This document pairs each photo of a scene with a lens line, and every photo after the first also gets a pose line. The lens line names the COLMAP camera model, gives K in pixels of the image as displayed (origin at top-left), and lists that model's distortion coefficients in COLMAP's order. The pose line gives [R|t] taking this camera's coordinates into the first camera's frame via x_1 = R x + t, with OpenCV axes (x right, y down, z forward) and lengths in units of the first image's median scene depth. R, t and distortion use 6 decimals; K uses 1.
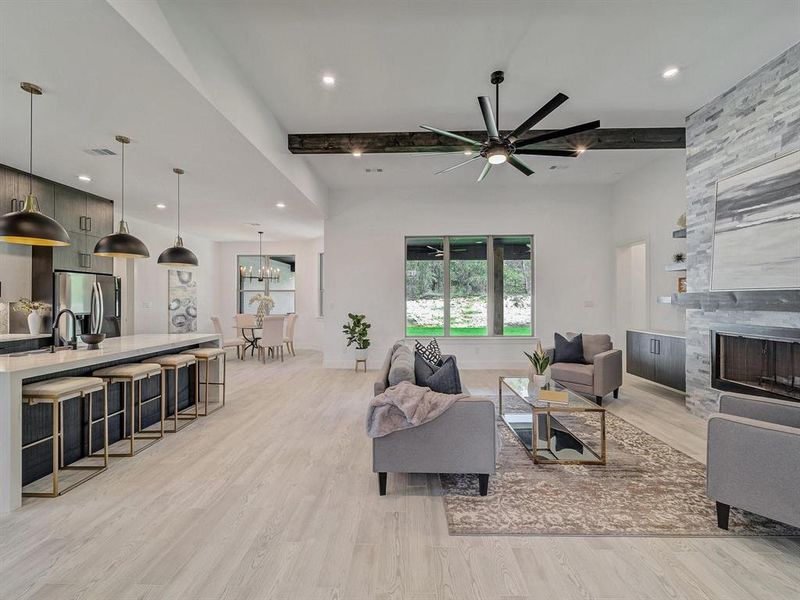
lens RADIAL K [[330.9, 0, 392.7], [0, 330.9, 298.8], [0, 0, 1]] dist [-0.007138, 0.000367]
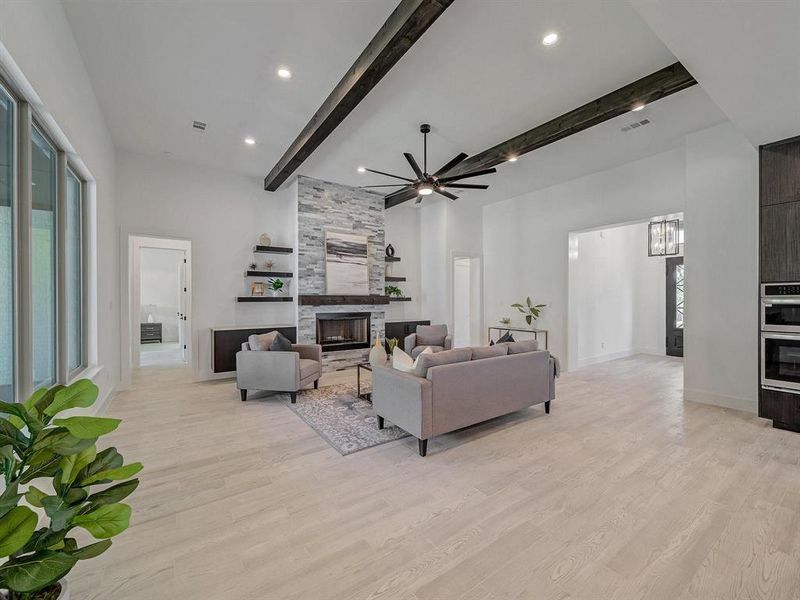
lens RADIAL K [[330.9, 0, 389.7], [0, 330.9, 299.3], [0, 0, 1]] dist [-0.007138, 0.000367]
pose [[-0.598194, 0.002702, 0.801347, -0.443750], [-0.002953, 0.999980, -0.005576, 0.007678], [-0.801346, -0.005702, -0.598174, 1.300075]]
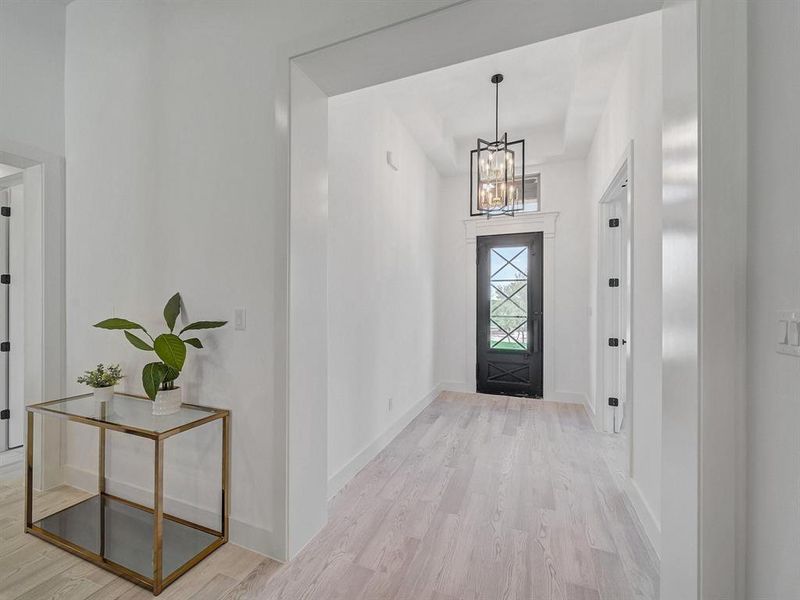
lens RADIAL K [[330.9, 0, 406.4], [0, 330.9, 300.0], [0, 0, 1]] dist [-0.007138, 0.000367]
pose [[-0.955516, -0.005919, 0.294880, -0.050411], [-0.008047, 0.999950, -0.006001, -0.002524], [-0.294829, -0.008107, -0.955516, 0.265546]]
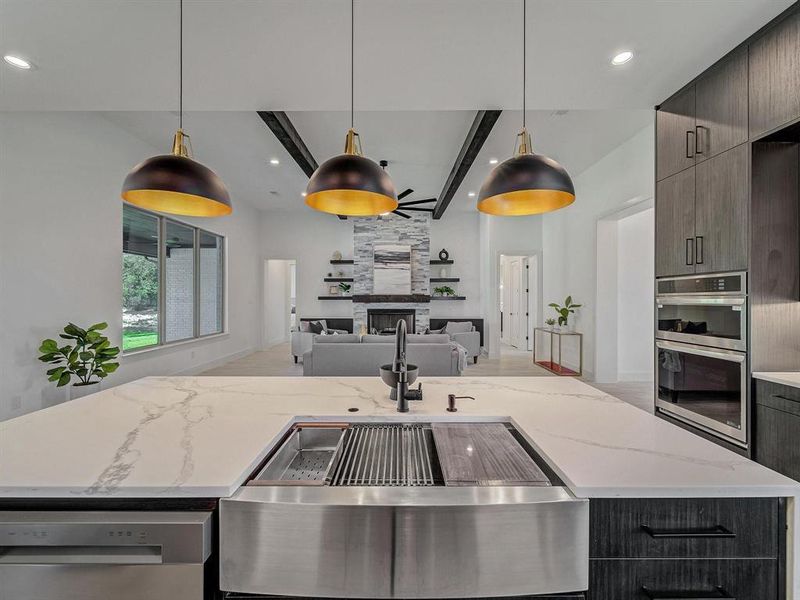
lens RADIAL K [[330.9, 0, 401.0], [0, 330.9, 300.4], [0, 0, 1]] dist [-0.007138, 0.000367]
pose [[-0.046780, -0.004019, 0.998897, -0.922499], [-0.007582, 0.999965, 0.003668, 0.005828], [-0.998876, -0.007402, -0.046809, 0.677466]]
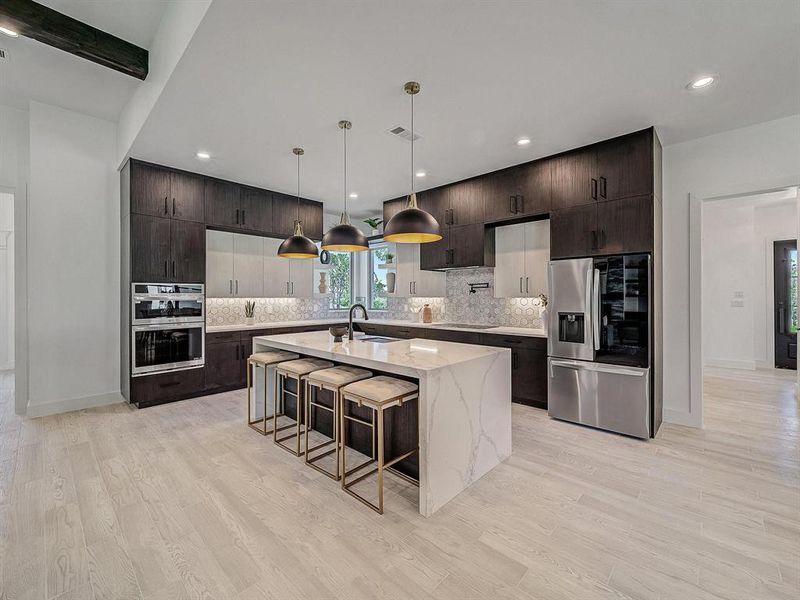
lens RADIAL K [[330.9, 0, 397.9], [0, 330.9, 293.8], [0, 0, 1]] dist [-0.007138, 0.000367]
pose [[-0.630652, -0.004182, -0.776054, -0.133852], [0.006422, 0.999923, -0.010608, 0.006596], [0.776039, -0.011673, -0.630577, 1.220880]]
